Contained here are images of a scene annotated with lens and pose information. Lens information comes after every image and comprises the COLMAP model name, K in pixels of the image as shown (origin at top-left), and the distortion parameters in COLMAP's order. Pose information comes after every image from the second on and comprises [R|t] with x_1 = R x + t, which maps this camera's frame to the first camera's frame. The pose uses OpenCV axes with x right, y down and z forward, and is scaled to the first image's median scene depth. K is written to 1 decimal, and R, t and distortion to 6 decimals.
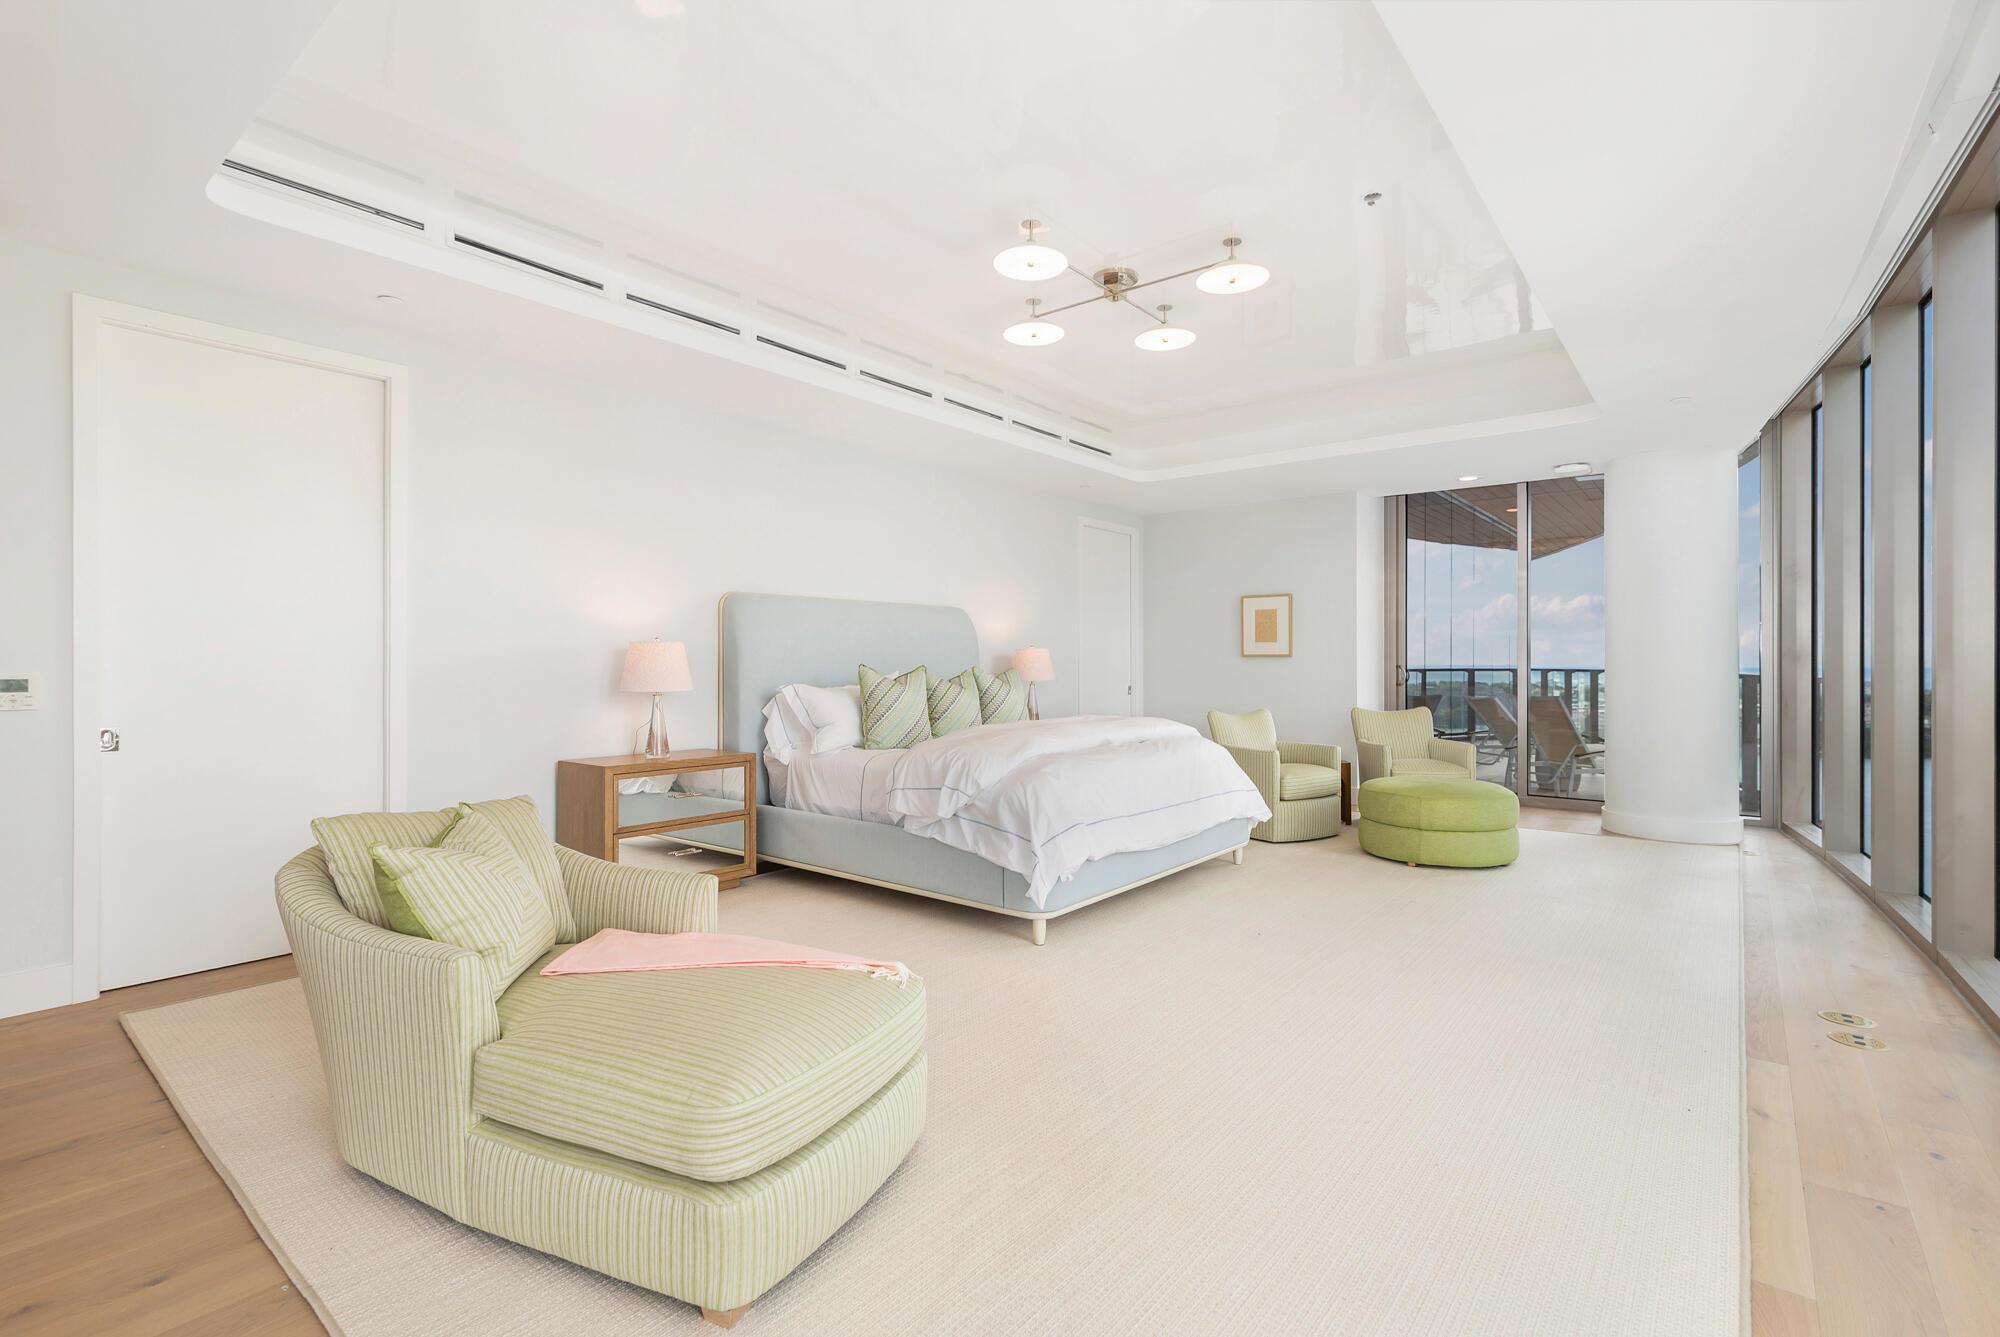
lens RADIAL K [[920.3, 0, 1000.3], [0, 920.3, 660.0], [0, 0, 1]] dist [0.001832, 0.000293]
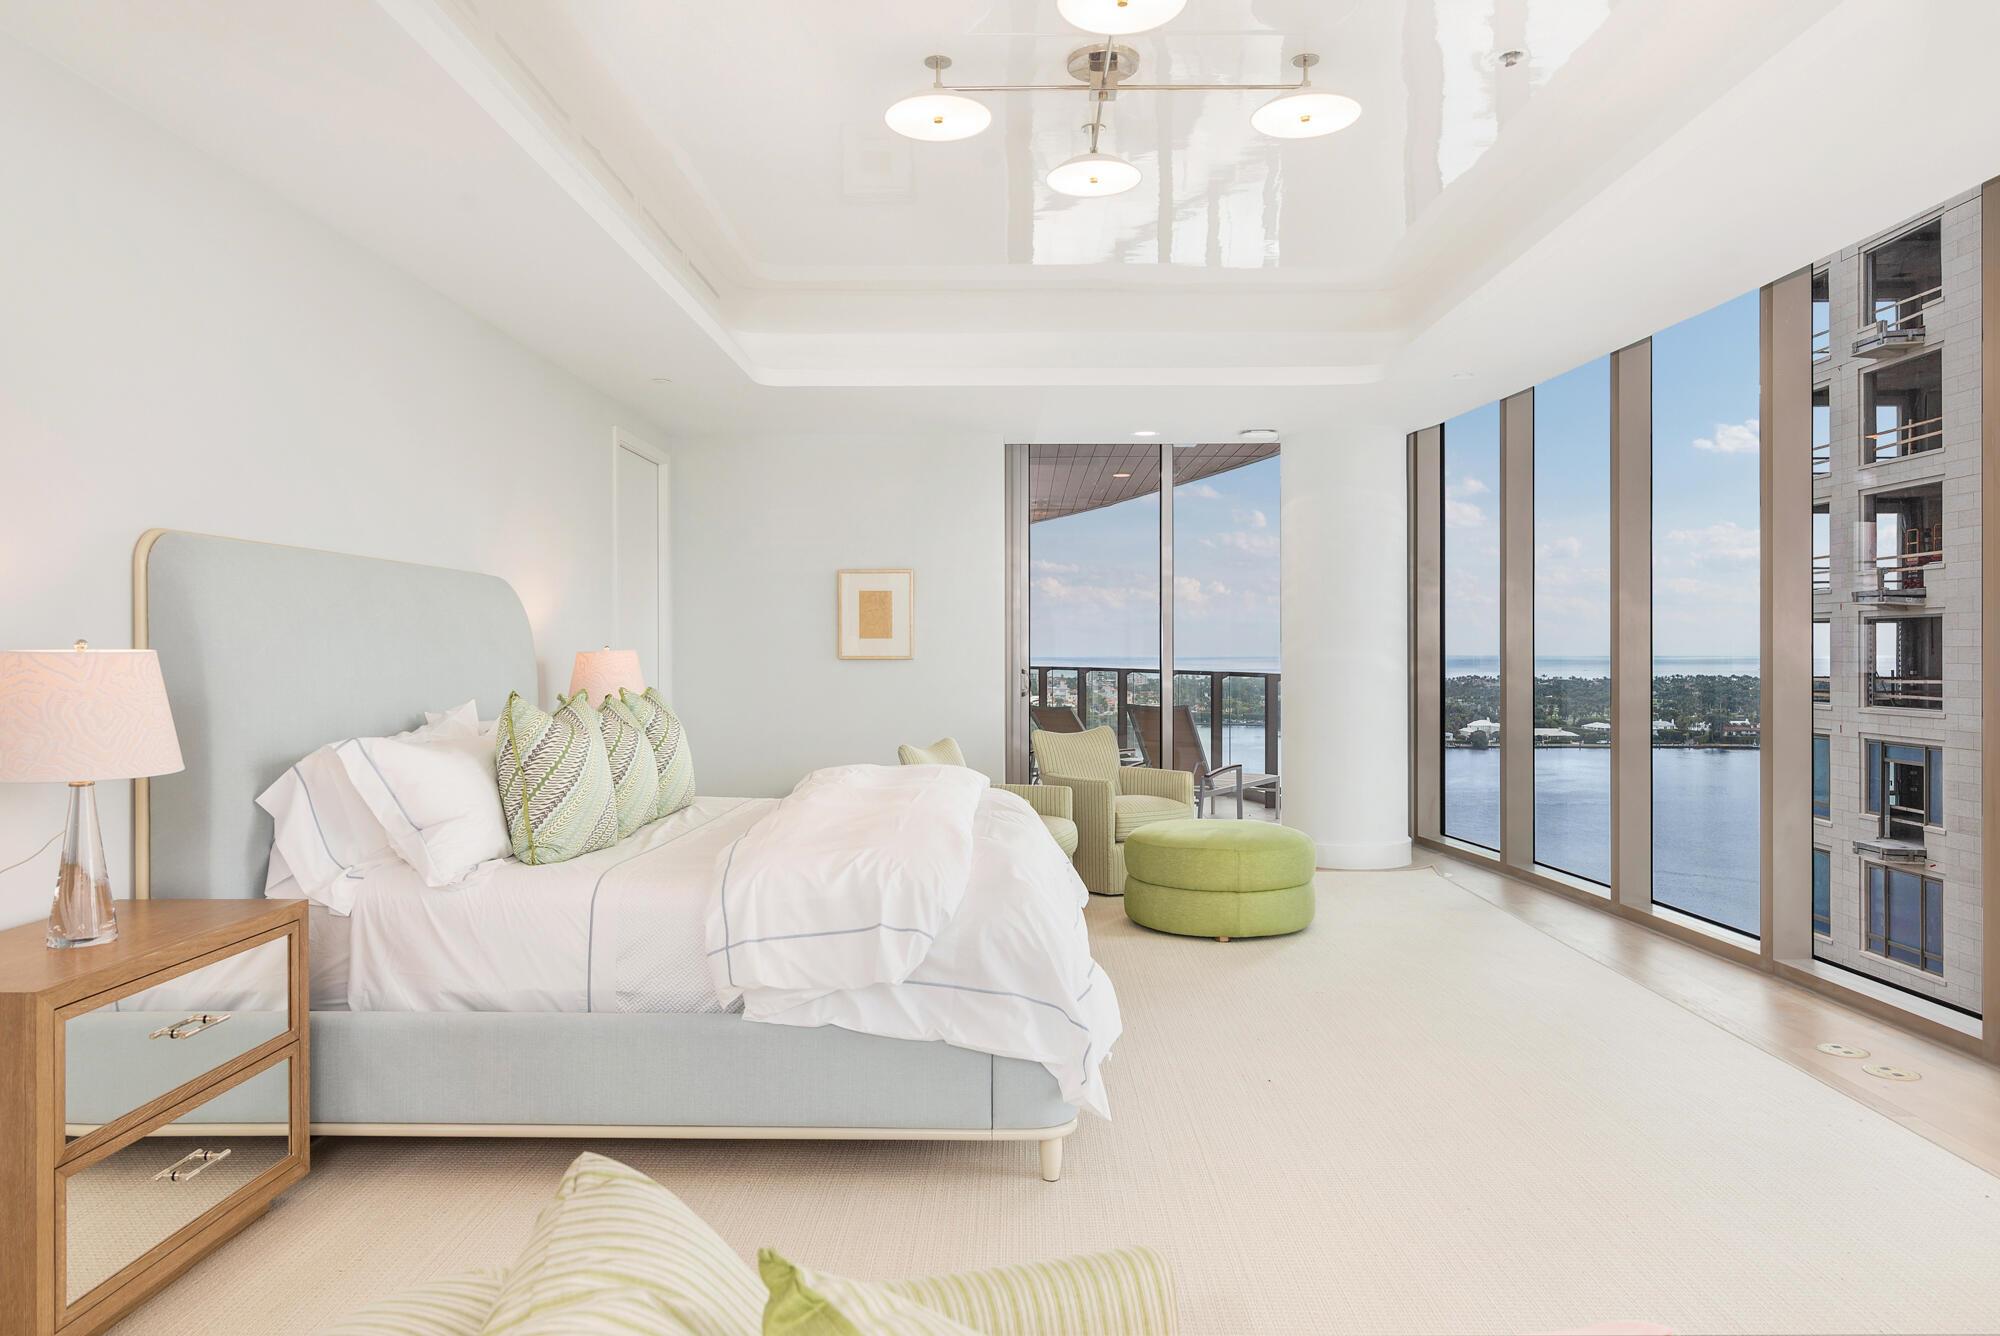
lens RADIAL K [[1285.2, 0, 1000.0], [0, 1285.2, 668.0], [0, 0, 1]] dist [0.002814, 0.000124]
pose [[0.784382, -0.008546, 0.620219, -0.380893], [-0.001881, 0.999868, 0.016155, -0.020891], [-0.620275, -0.013838, 0.784262, 0.302671]]
